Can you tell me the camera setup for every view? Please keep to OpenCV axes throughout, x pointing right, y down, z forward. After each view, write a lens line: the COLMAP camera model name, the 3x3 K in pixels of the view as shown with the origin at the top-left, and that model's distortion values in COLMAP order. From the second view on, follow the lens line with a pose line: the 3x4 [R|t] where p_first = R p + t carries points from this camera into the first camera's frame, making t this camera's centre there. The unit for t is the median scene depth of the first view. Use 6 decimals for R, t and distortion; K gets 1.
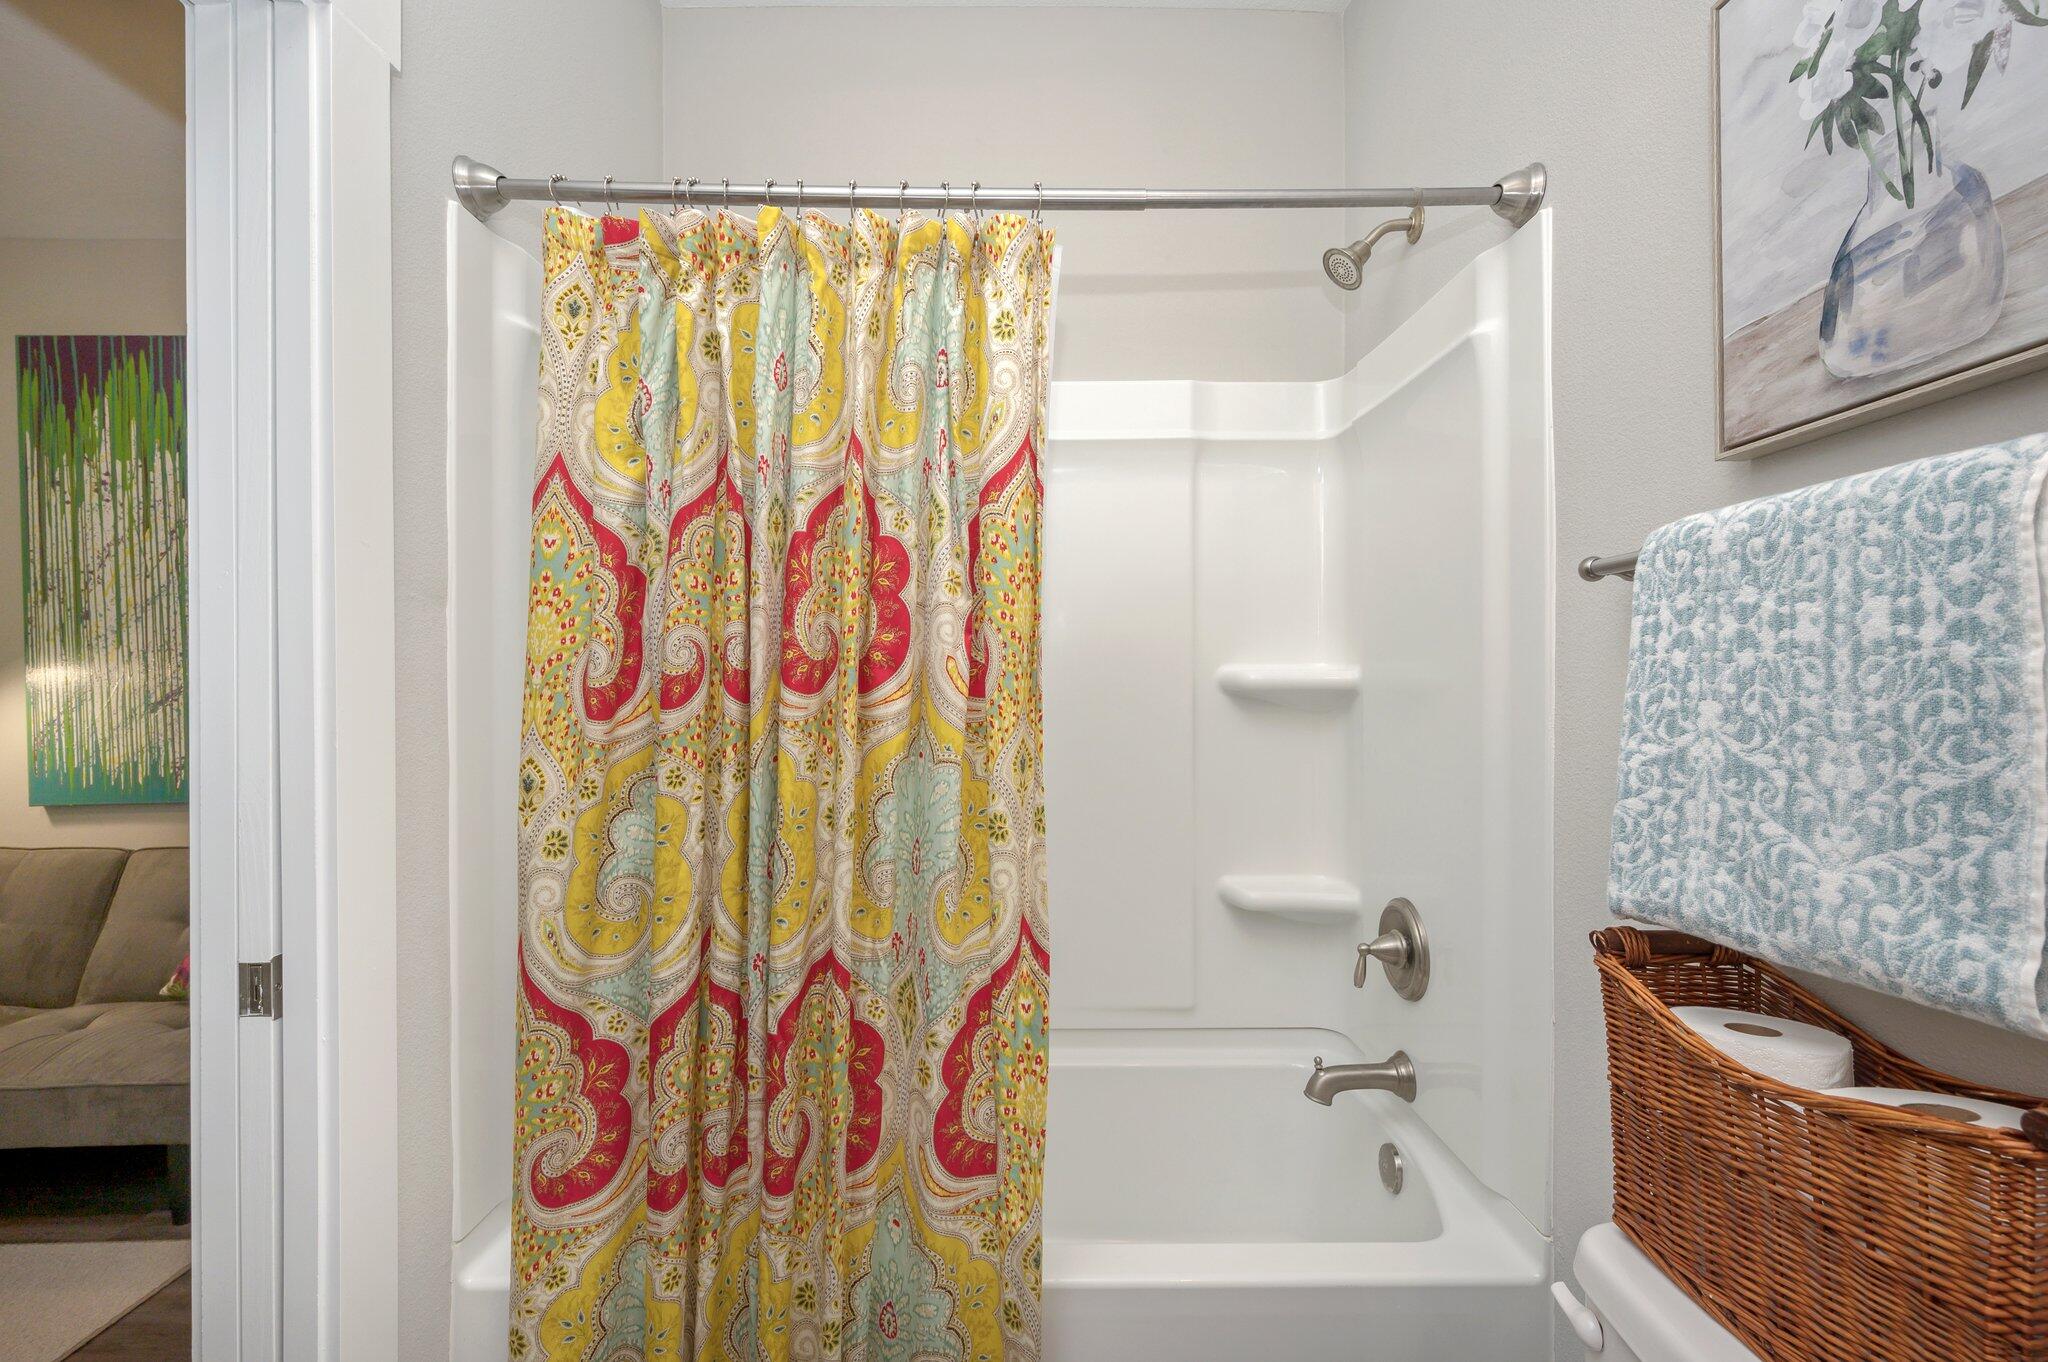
lens RADIAL K [[862.4, 0, 1064.1], [0, 862.4, 695.5], [0, 0, 1]] dist [-0.001367, 0.000701]
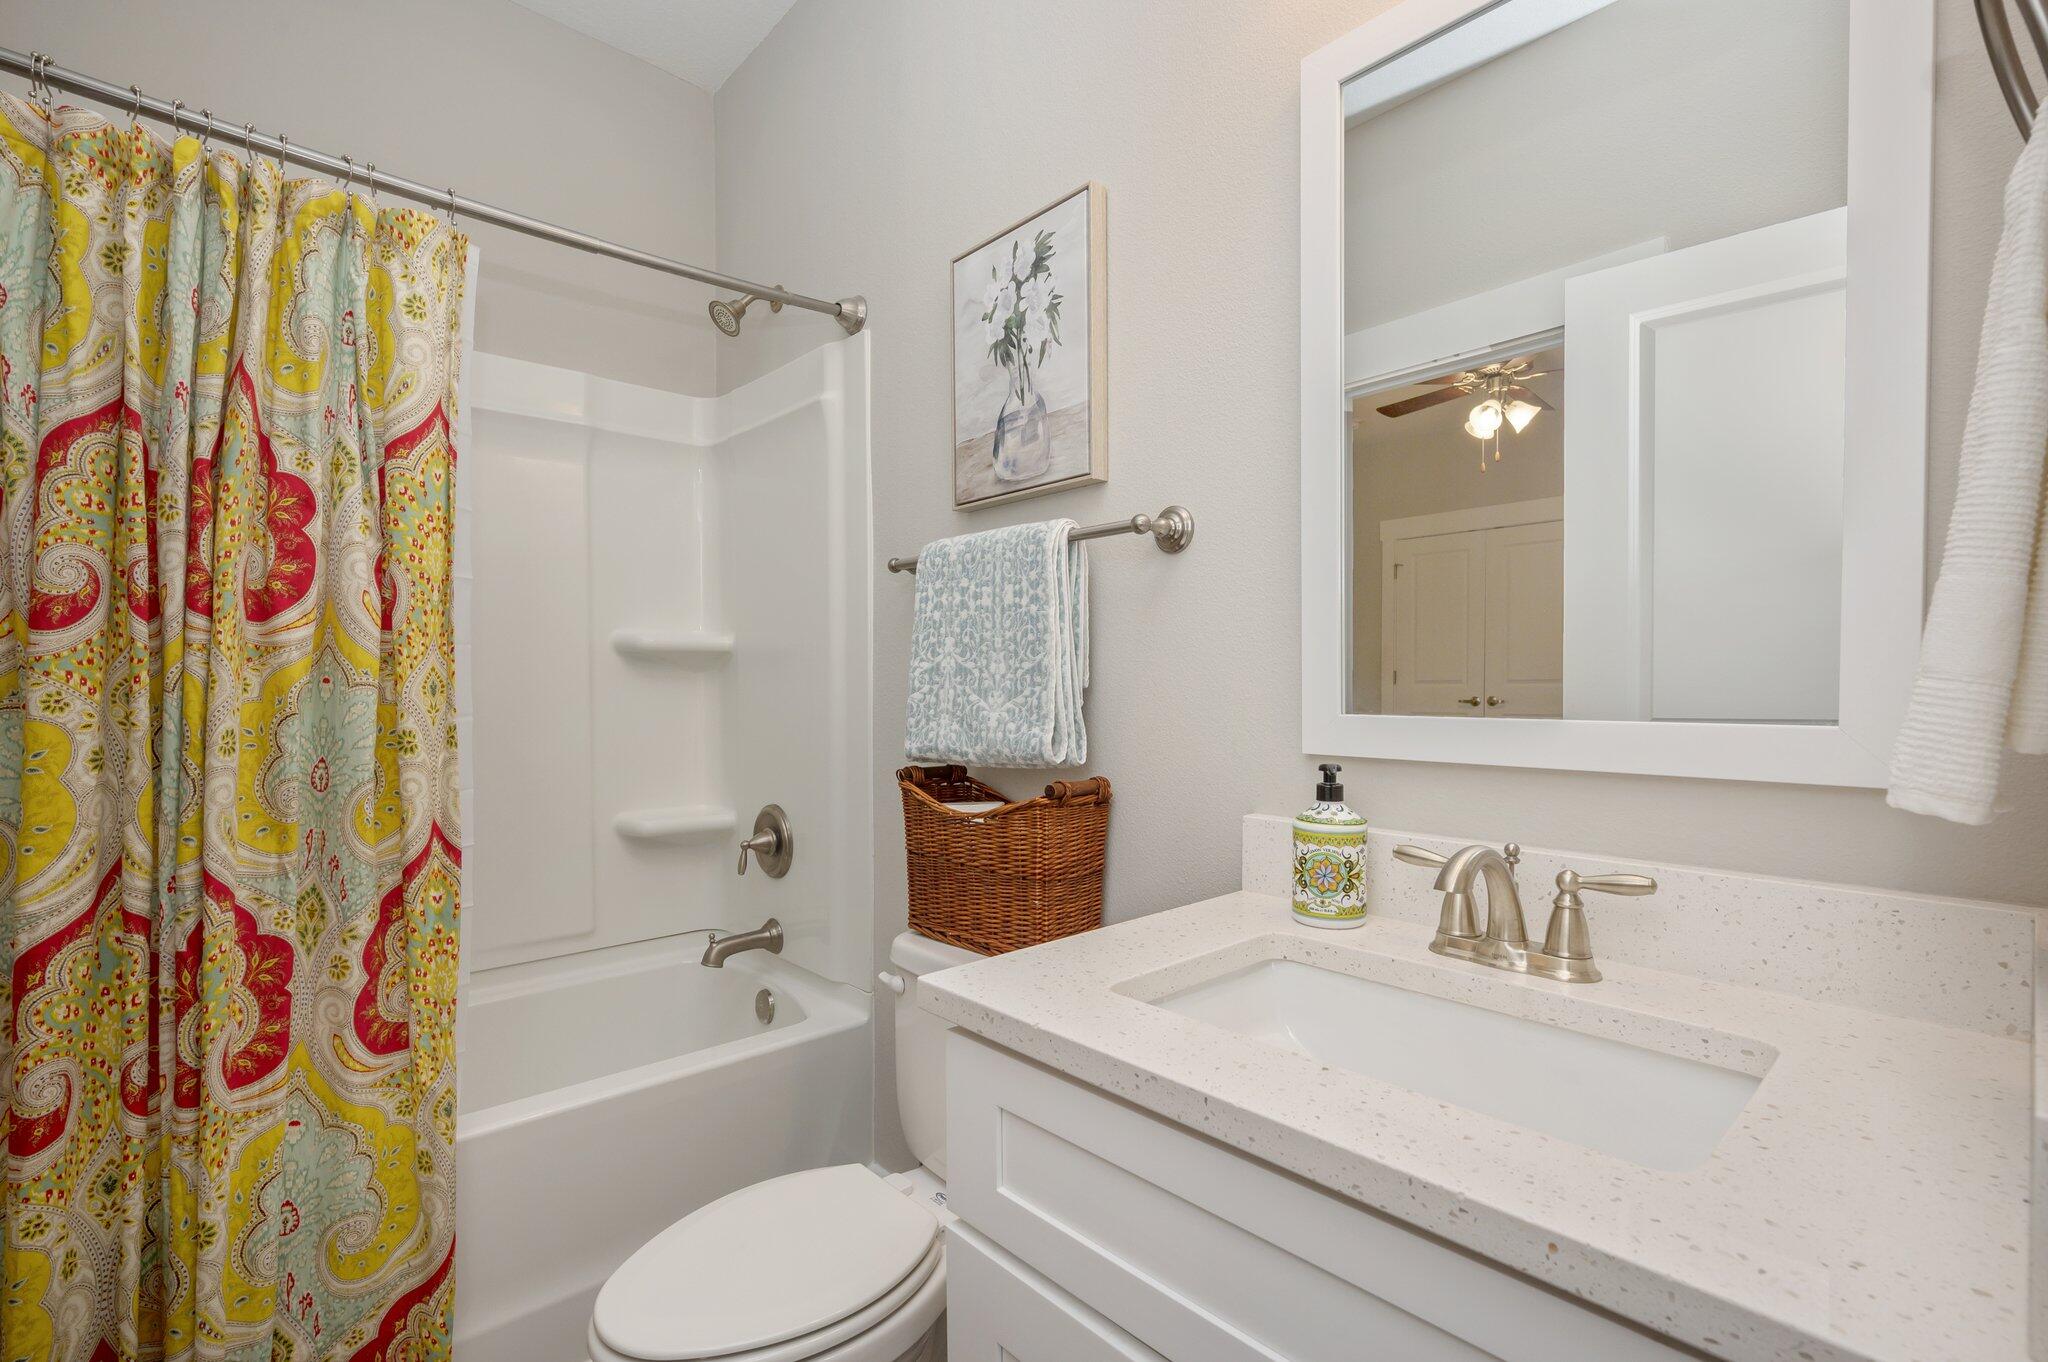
lens RADIAL K [[908.9, 0, 1019.9], [0, 908.9, 682.6], [0, 0, 1]] dist [0.022100, 0.000307]
pose [[0.770239, 0.001589, 0.637753, -0.371677], [0.007660, 0.999902, -0.011742, 0.118468], [-0.637709, 0.013929, 0.770151, -0.581577]]
